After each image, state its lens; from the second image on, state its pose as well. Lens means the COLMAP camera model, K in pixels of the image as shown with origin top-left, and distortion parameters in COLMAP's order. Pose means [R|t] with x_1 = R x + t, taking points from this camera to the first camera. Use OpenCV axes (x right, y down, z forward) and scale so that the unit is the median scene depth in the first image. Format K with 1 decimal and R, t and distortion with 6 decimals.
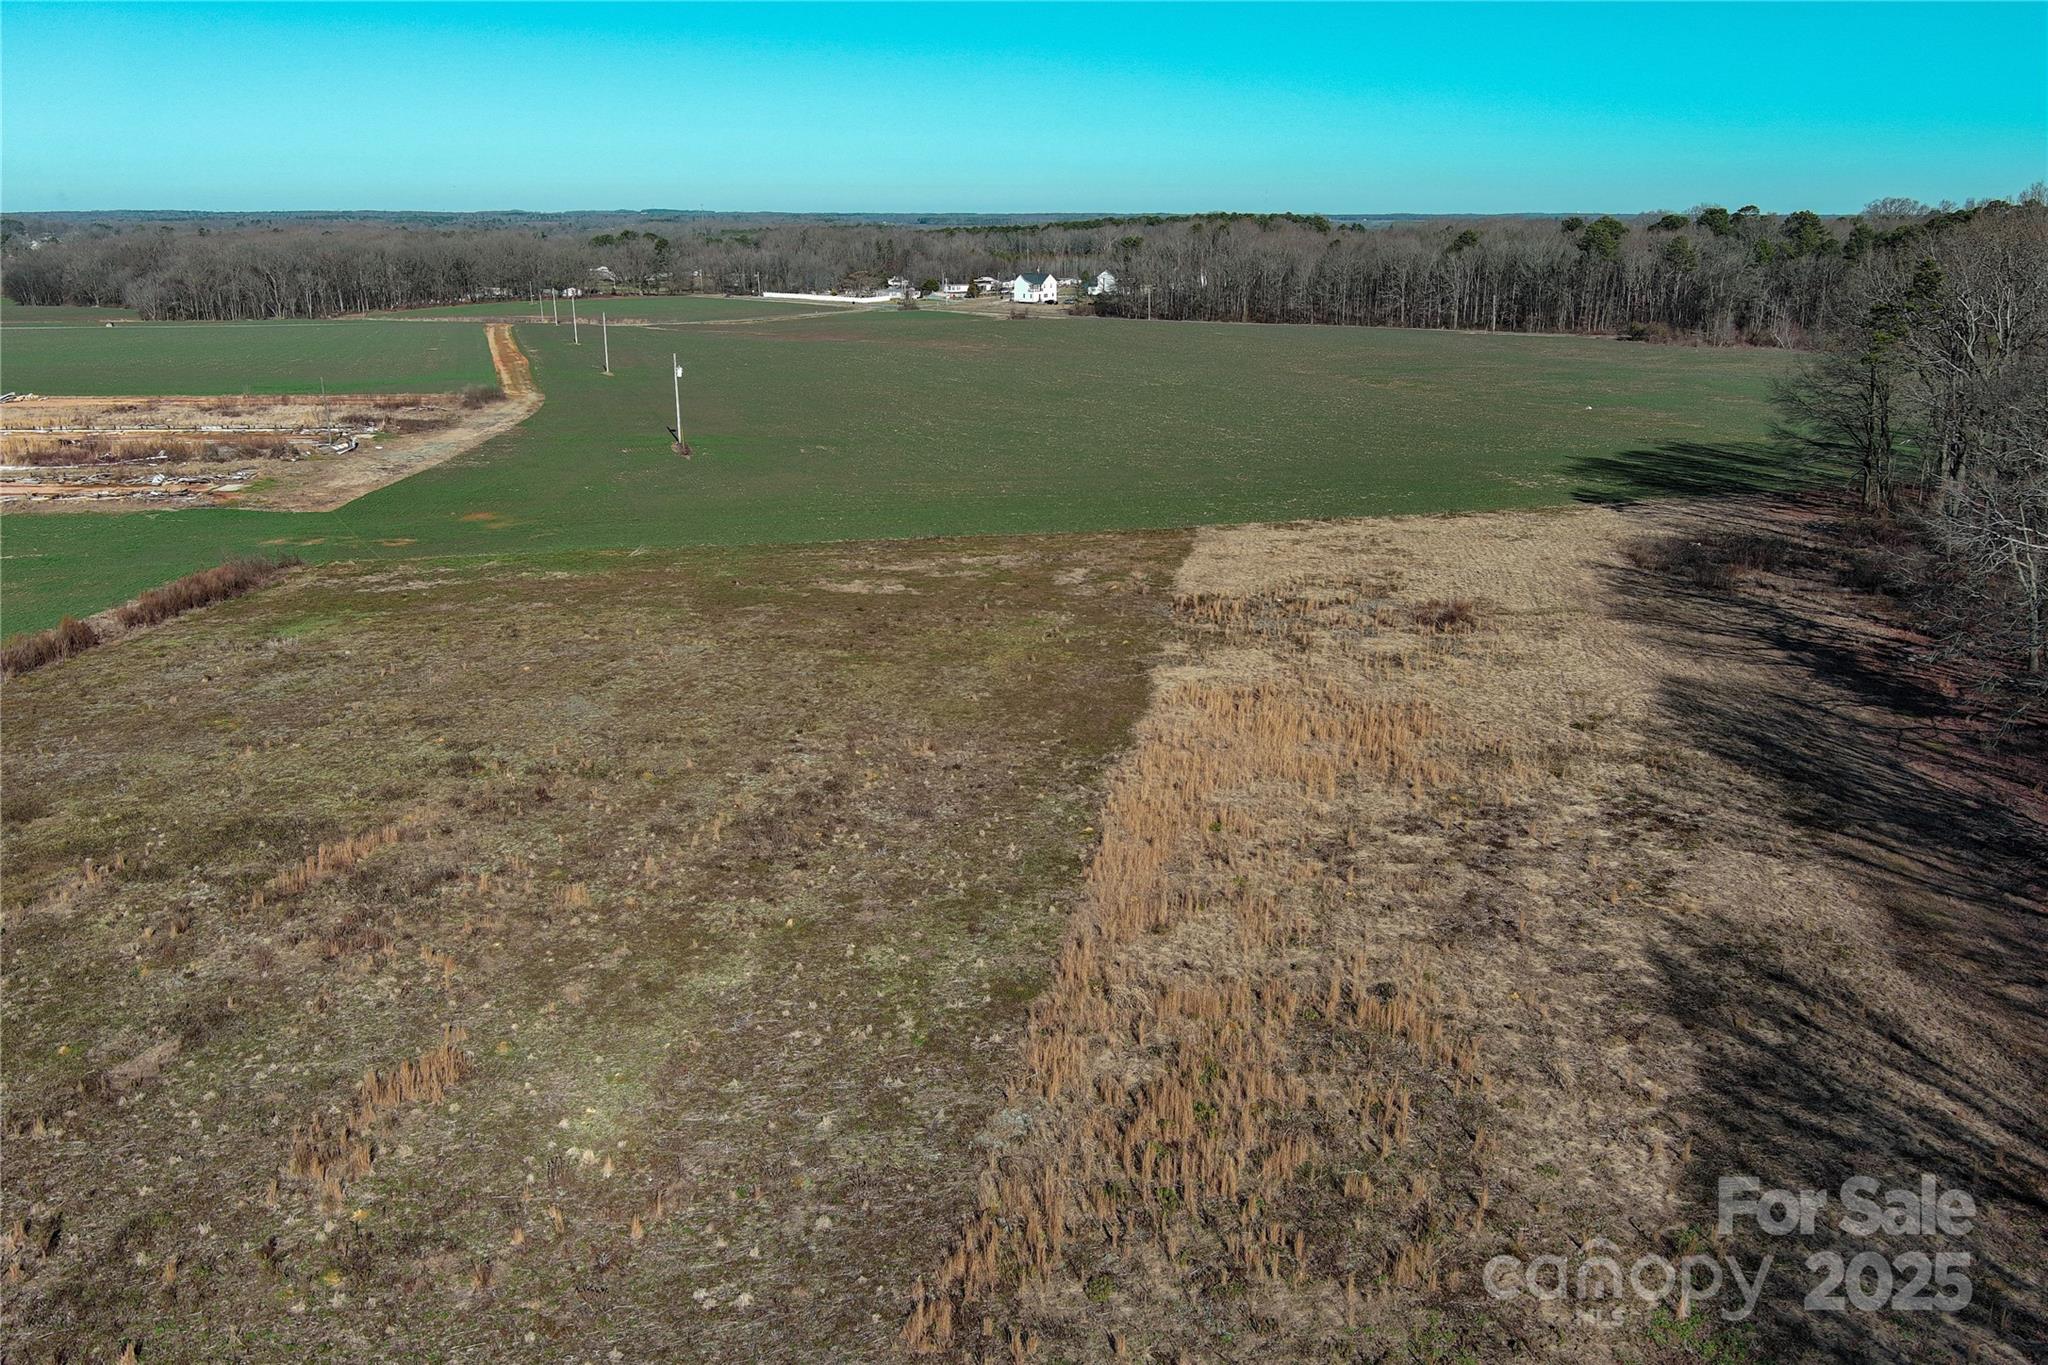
lens RADIAL K [[1645.8, 0, 1025.1], [0, 1645.8, 679.7], [0, 0, 1]] dist [0.012265, -0.001826]
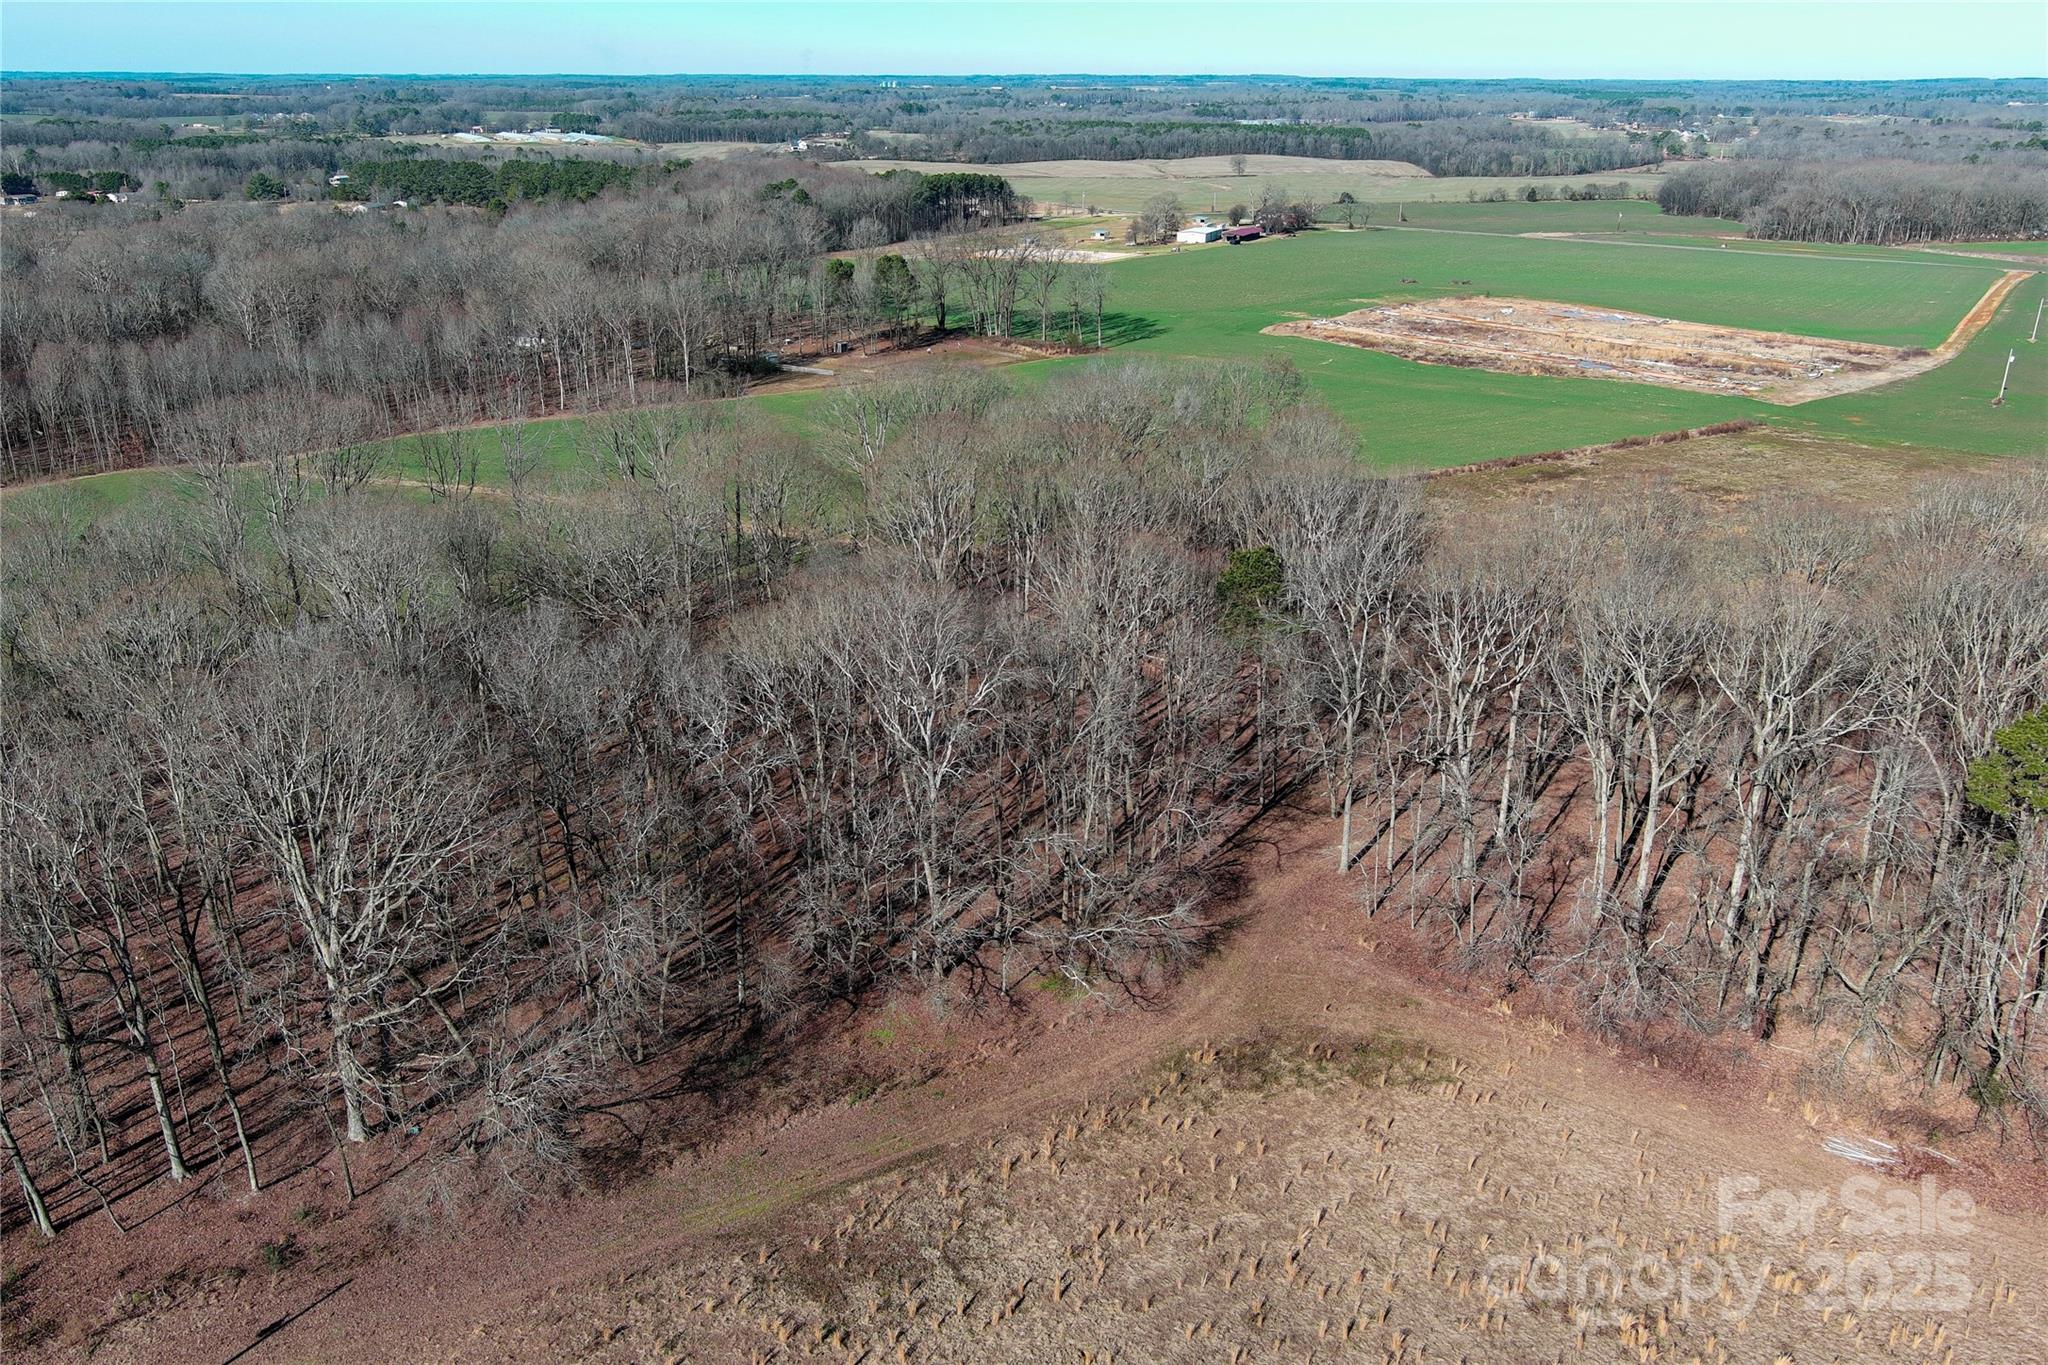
lens RADIAL K [[1645.8, 0, 1024.0], [0, 1645.8, 683.7], [0, 0, 1]] dist [0.012265, -0.001826]
pose [[0.633868, 0.281041, -0.720575, 0.531789], [-0.224894, 0.958365, 0.175952, 0.083019], [0.740023, 0.050522, 0.670681, -1.045848]]
